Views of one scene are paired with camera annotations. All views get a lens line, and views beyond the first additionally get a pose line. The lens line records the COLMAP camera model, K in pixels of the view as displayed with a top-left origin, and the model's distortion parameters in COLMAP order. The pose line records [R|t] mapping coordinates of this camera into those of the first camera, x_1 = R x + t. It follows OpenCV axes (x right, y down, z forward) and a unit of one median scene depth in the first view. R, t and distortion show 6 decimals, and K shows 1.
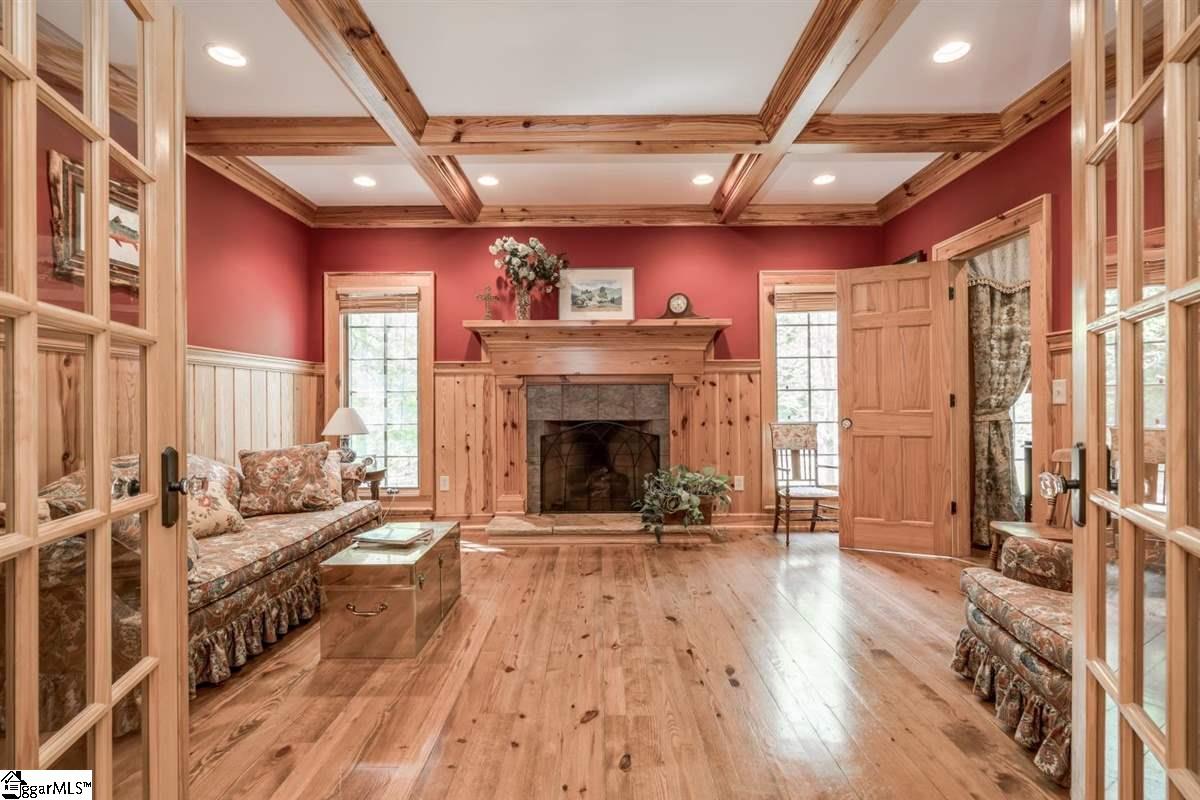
lens RADIAL K [[540.8, 0, 595.5], [0, 540.8, 401.3], [0, 0, 1]] dist [-0.000064, -0.000346]
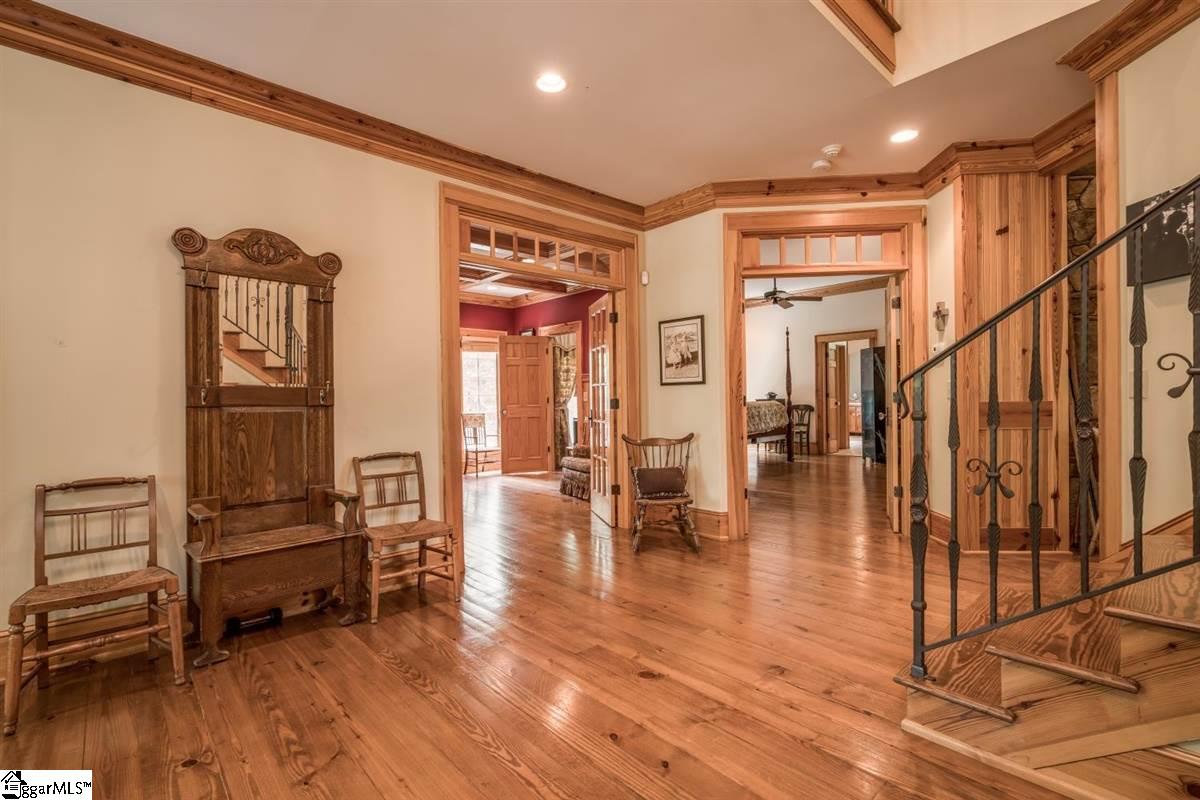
lens RADIAL K [[540.8, 0, 602.5], [0, 540.8, 401.0], [0, 0, 1]] dist [-0.000064, -0.000346]
pose [[0.733177, -0.012449, 0.679924, -0.630941], [0.014489, 0.999891, 0.002683, -0.000556], [-0.679883, 0.007884, 0.733278, -0.715119]]
